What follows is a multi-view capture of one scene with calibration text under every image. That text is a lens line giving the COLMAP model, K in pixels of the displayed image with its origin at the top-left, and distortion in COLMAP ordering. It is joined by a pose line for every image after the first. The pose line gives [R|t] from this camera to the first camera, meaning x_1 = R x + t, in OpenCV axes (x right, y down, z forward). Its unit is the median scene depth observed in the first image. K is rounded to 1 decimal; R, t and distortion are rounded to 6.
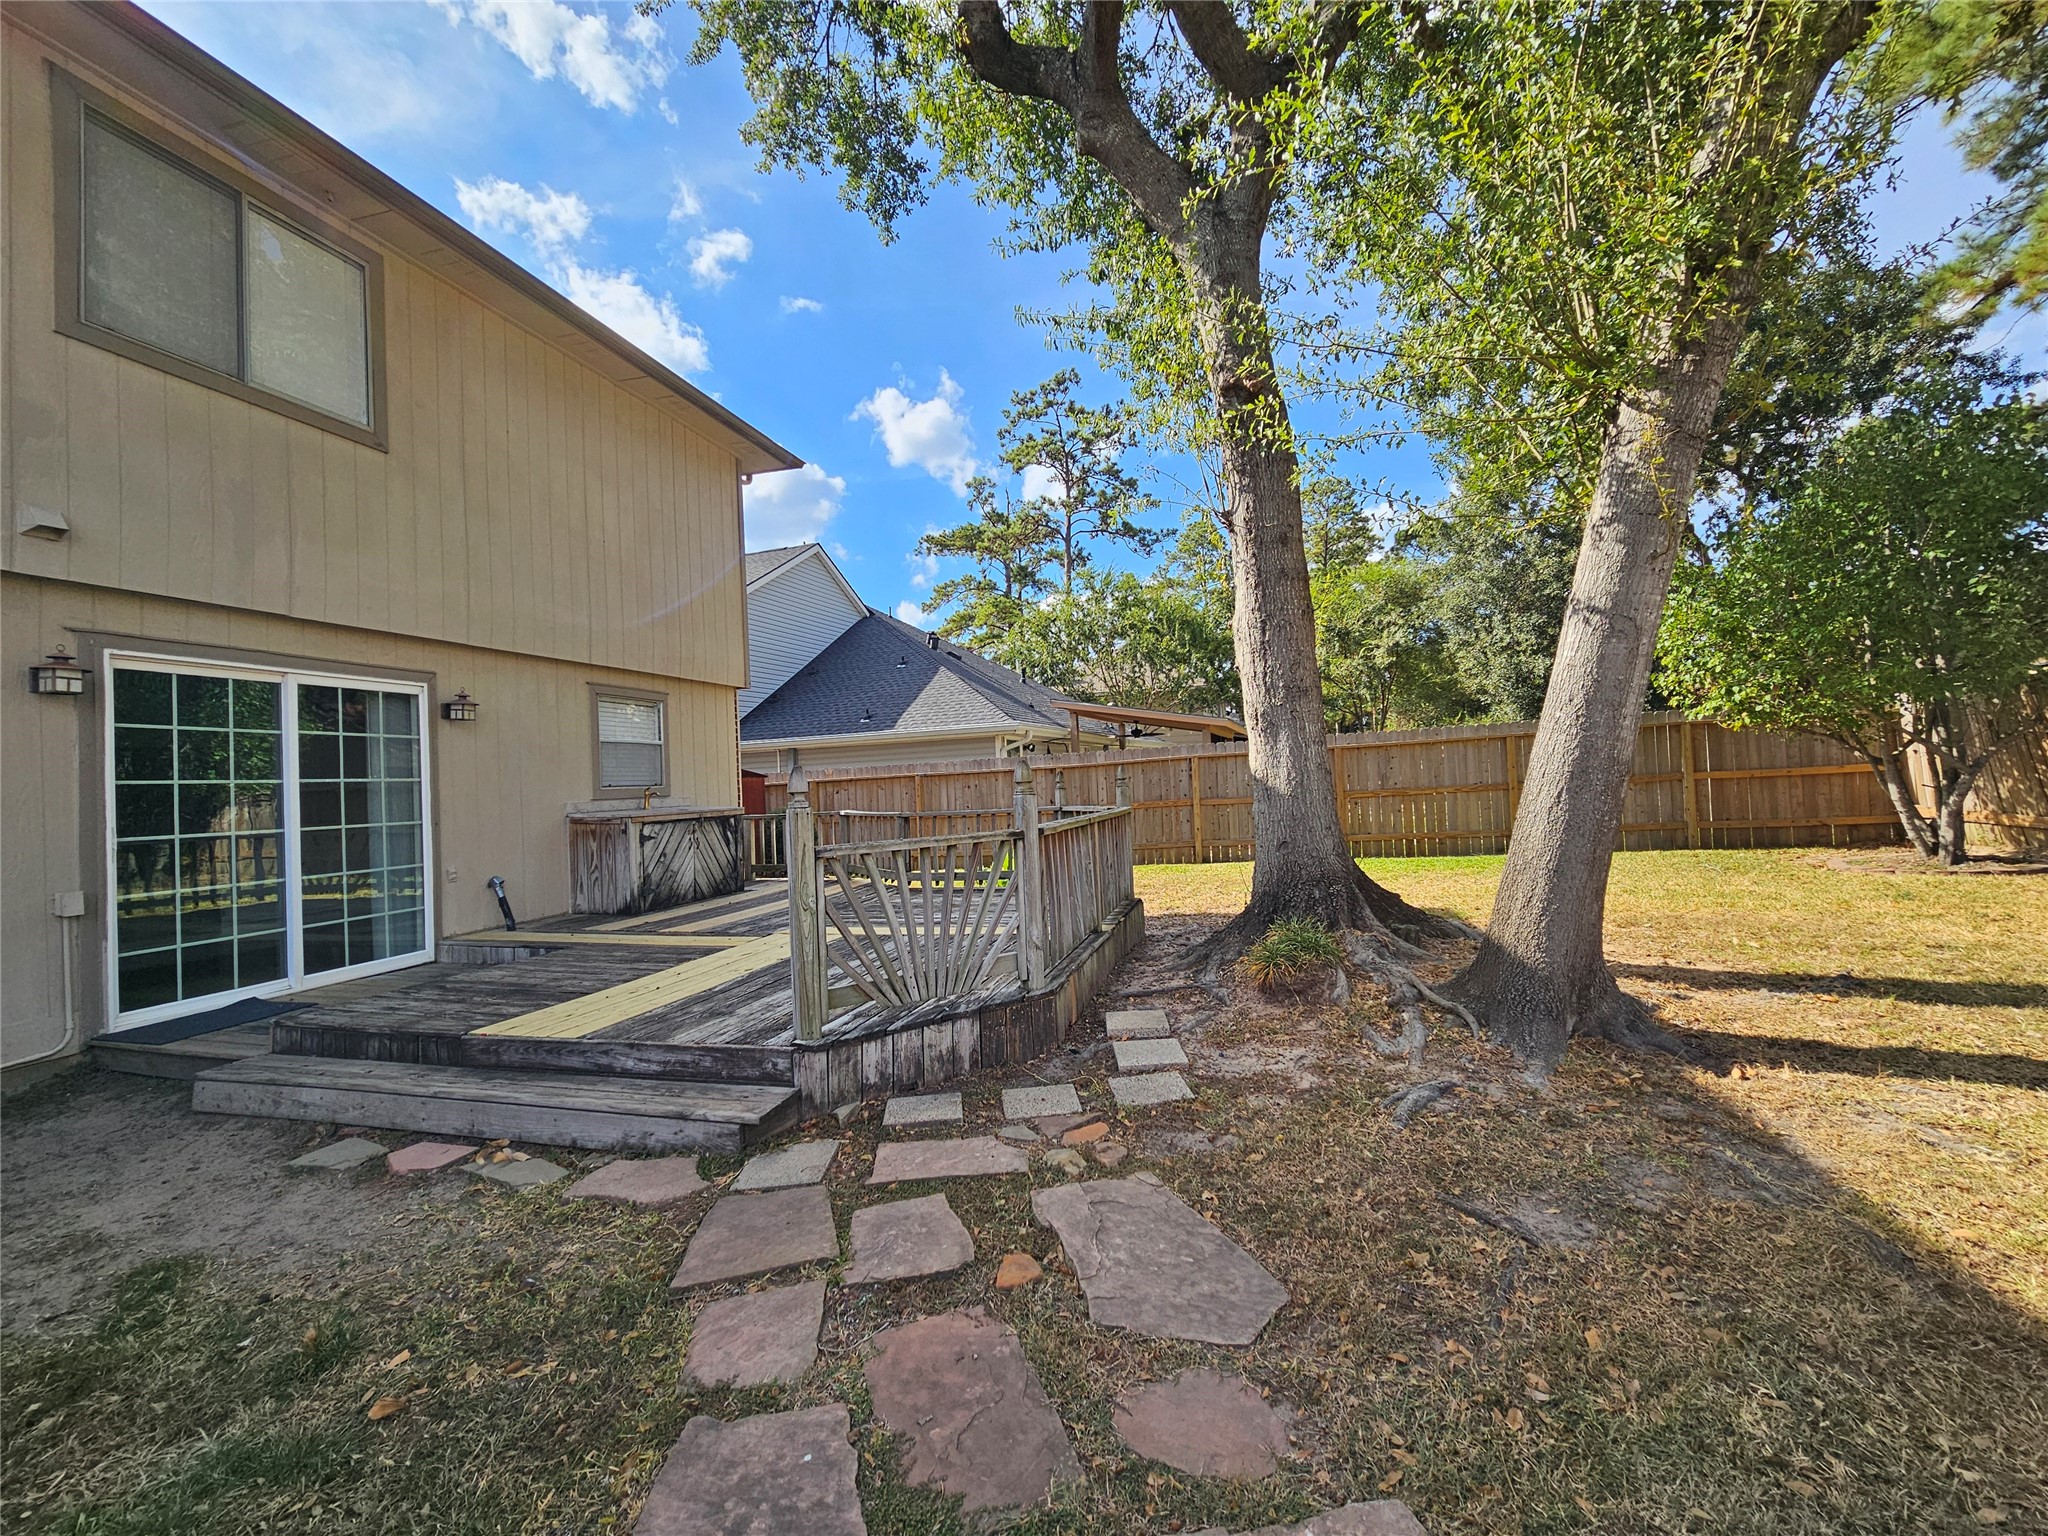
lens RADIAL K [[846.4, 0, 1033.4], [0, 846.4, 761.6], [0, 0, 1]] dist [0.001719, 0.000121]
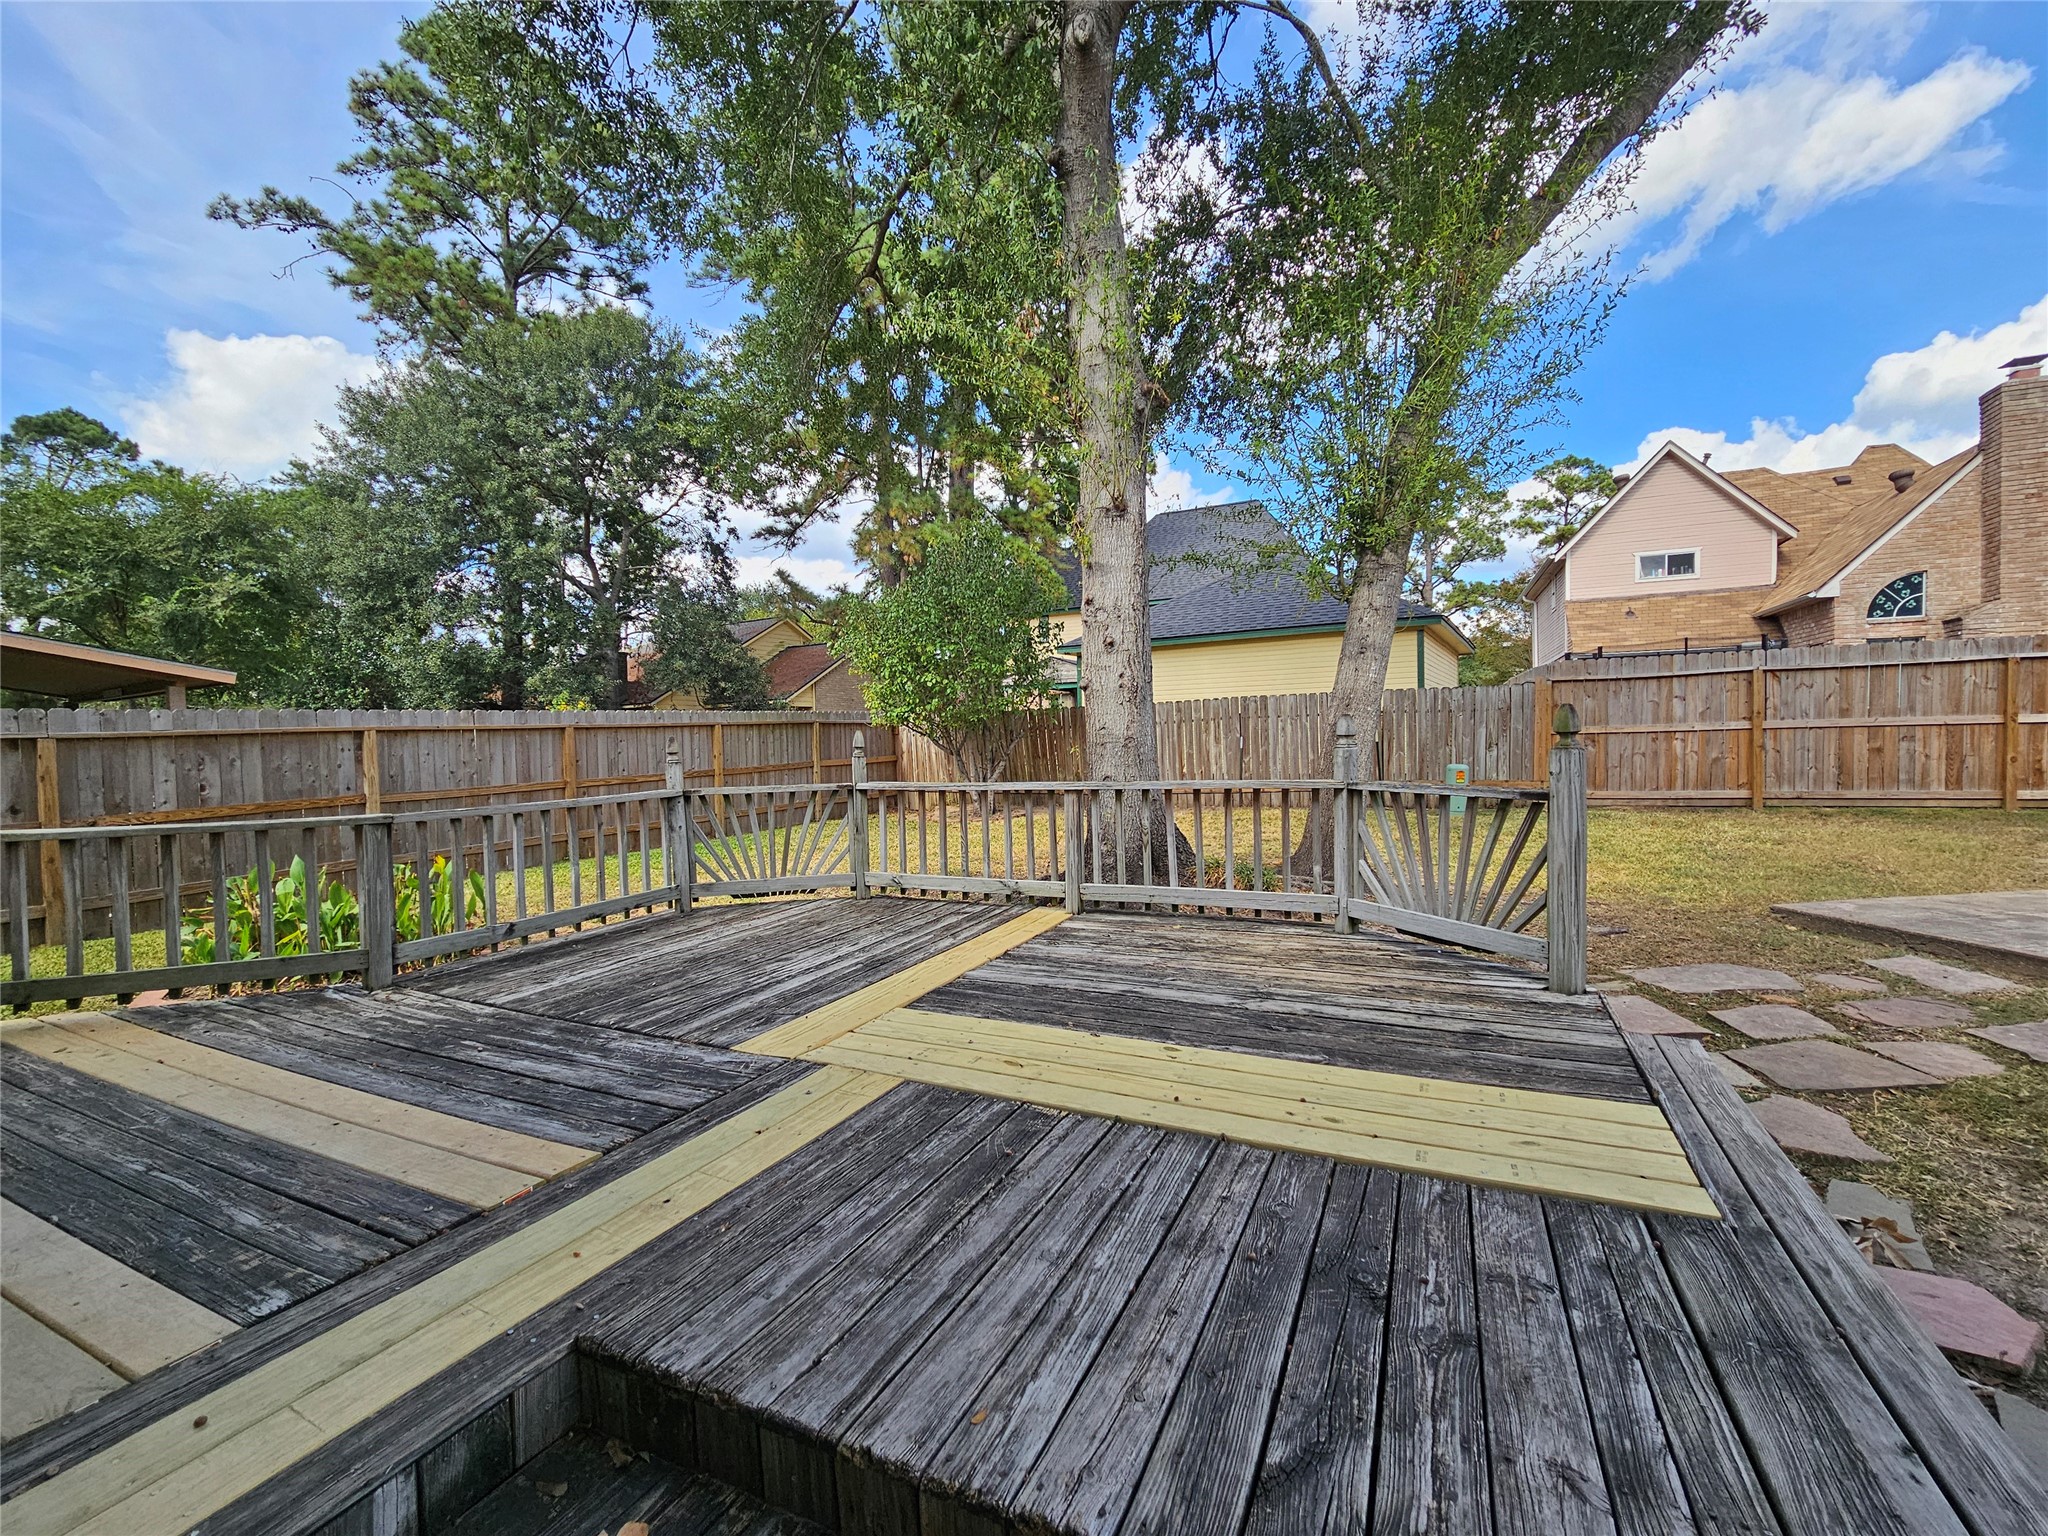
lens RADIAL K [[851.2, 0, 1030.8], [0, 851.2, 764.1], [0, 0, 1]] dist [0.001218, 0.000036]
pose [[0.182724, 0.009189, 0.983121, -1.138037], [-0.007235, 0.999942, -0.008001, 0.071519], [-0.983138, -0.005650, 0.182780, 1.219915]]
